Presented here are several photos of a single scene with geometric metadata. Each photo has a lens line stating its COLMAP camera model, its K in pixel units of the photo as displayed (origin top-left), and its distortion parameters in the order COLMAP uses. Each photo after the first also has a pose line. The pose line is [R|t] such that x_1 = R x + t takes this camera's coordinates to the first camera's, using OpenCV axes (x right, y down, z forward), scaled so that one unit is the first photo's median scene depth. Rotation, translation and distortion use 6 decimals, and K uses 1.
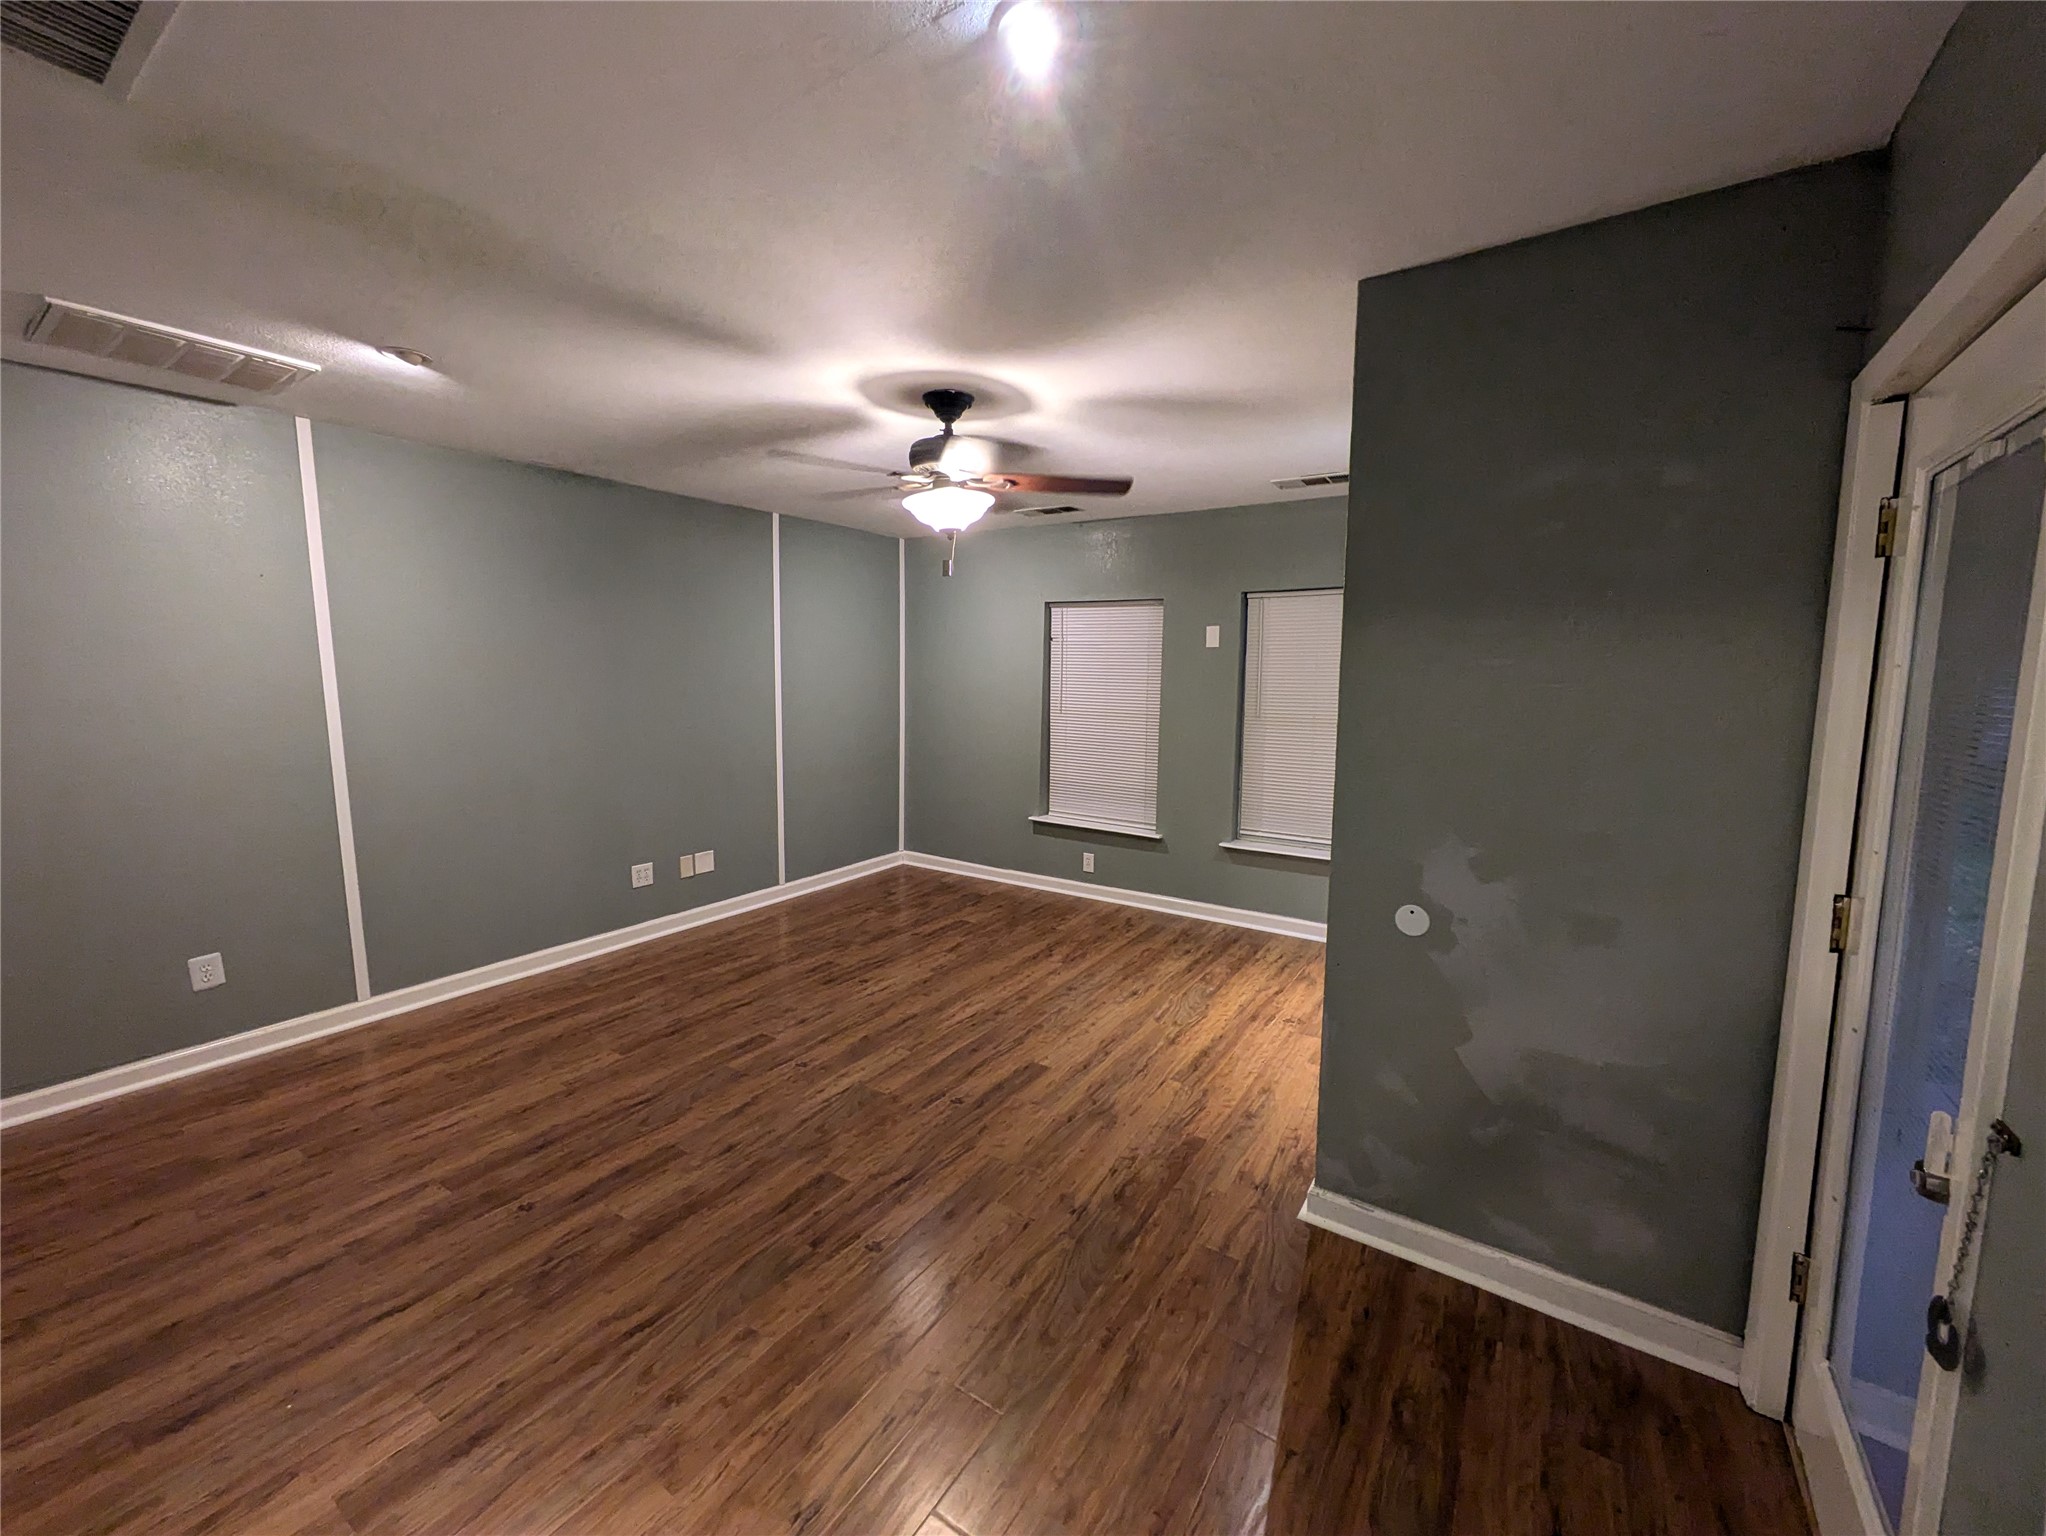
lens RADIAL K [[812.3, 0, 1021.2], [0, 812.3, 763.7], [0, 0, 1]] dist [0.001745, 0.000142]
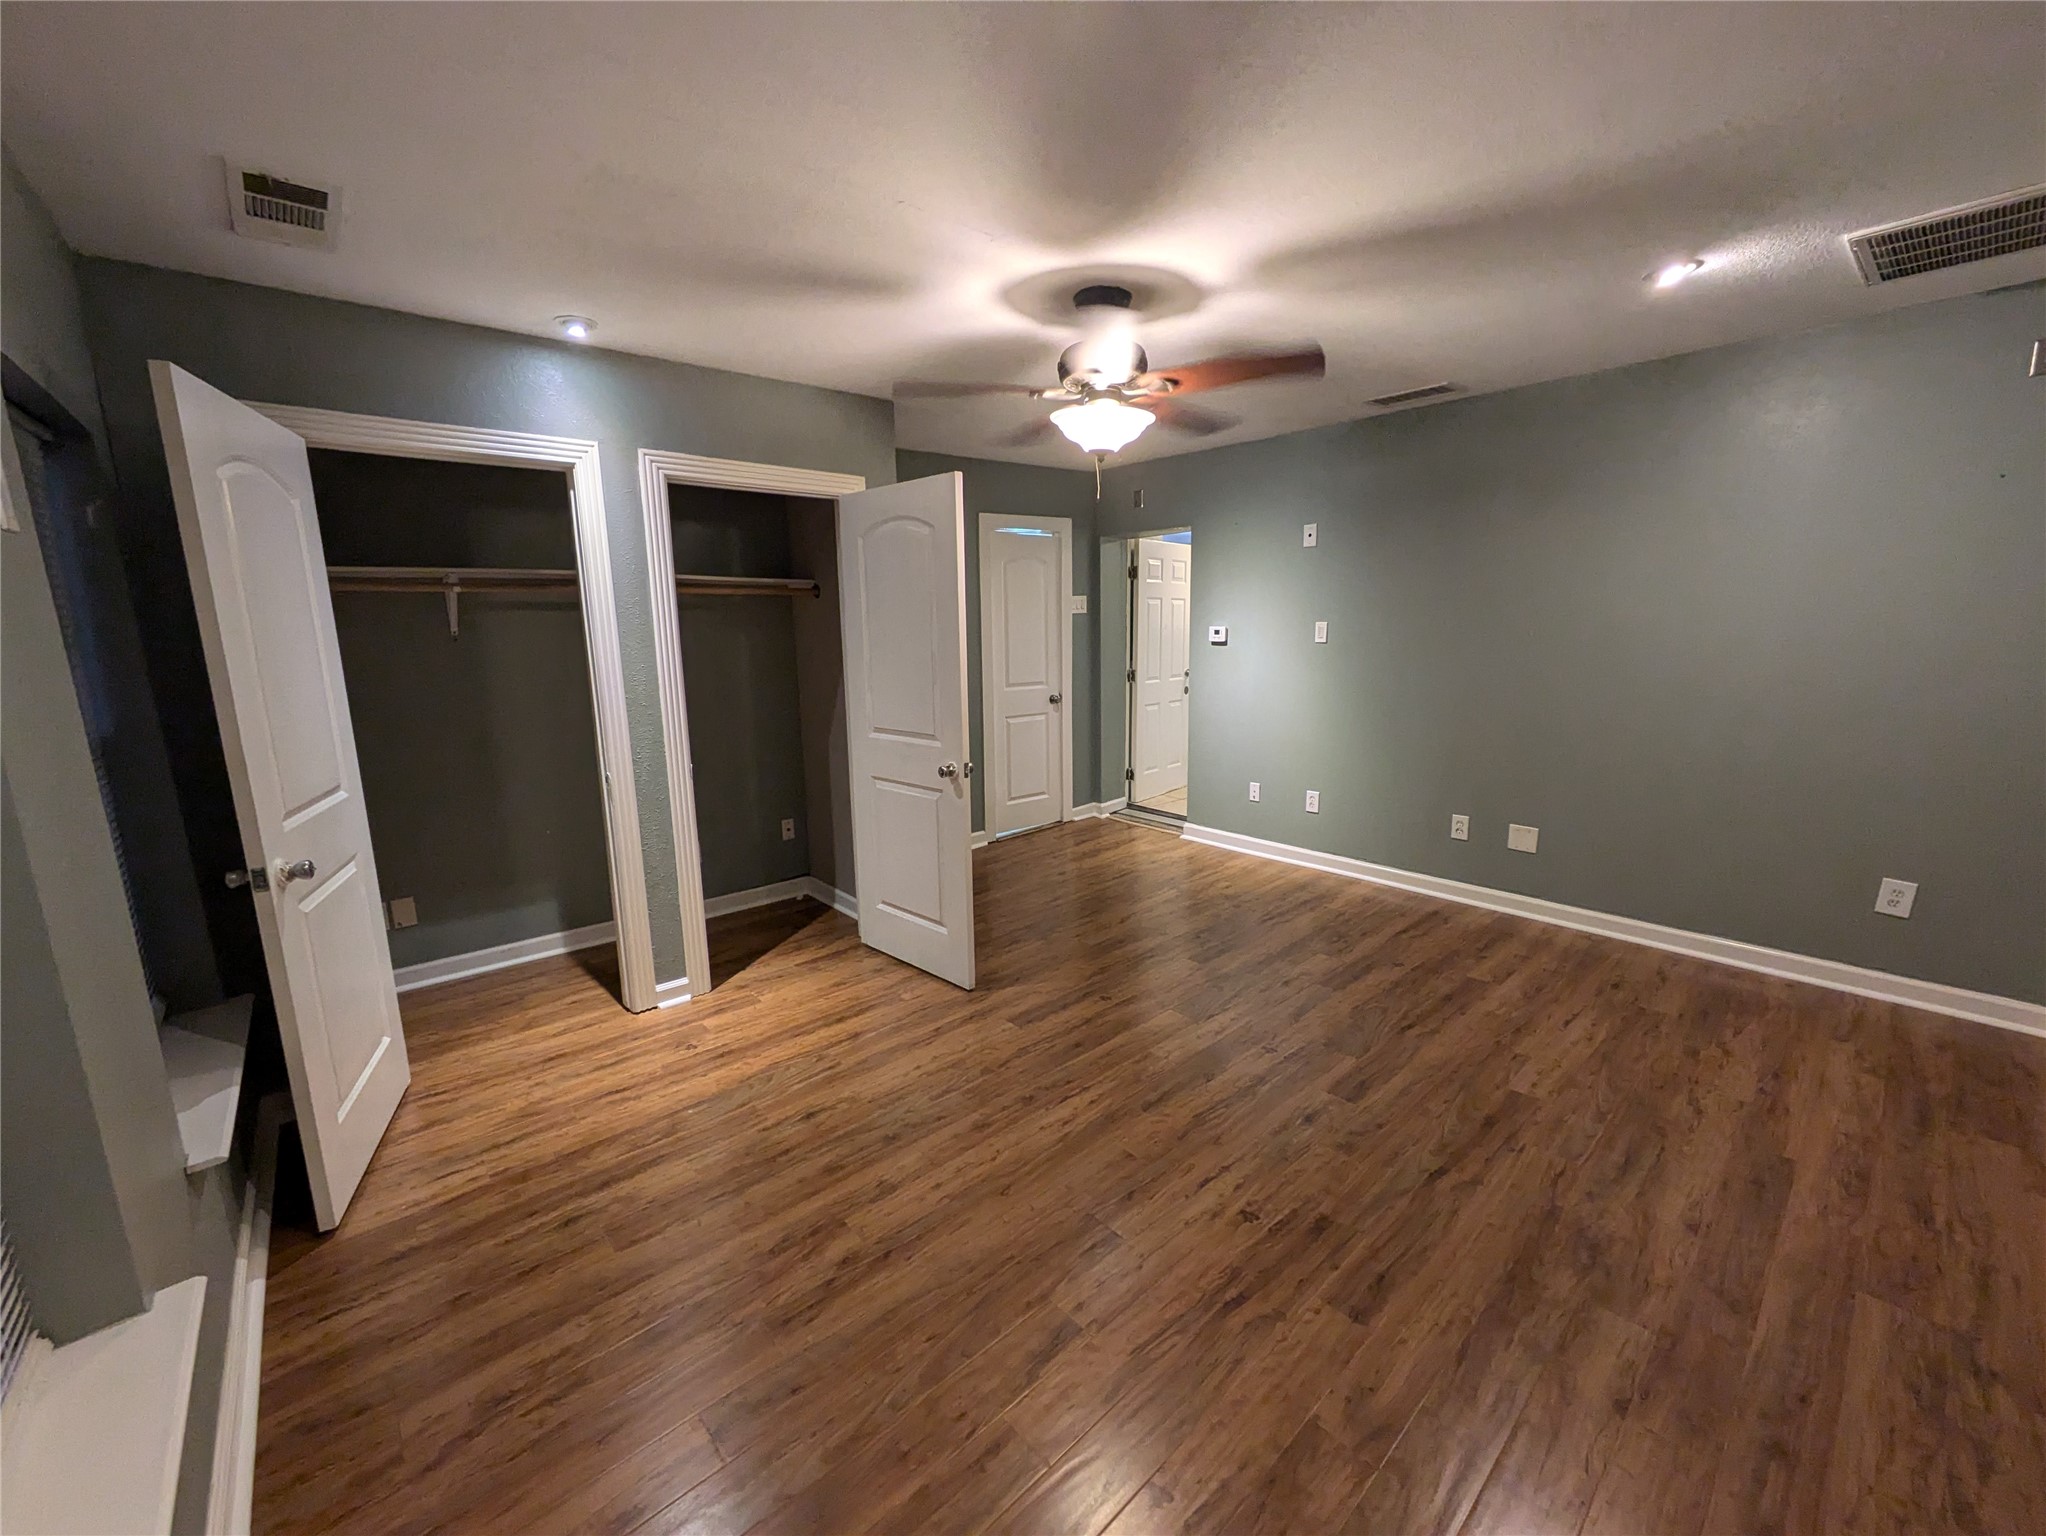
lens RADIAL K [[812.3, 0, 1023.7], [0, 812.3, 769.8], [0, 0, 1]] dist [0.001745, 0.000142]
pose [[-0.966592, -0.032493, 0.254252, -0.197481], [0.044172, 0.955976, 0.290102, -0.176534], [-0.252486, 0.291641, -0.922603, 1.590737]]
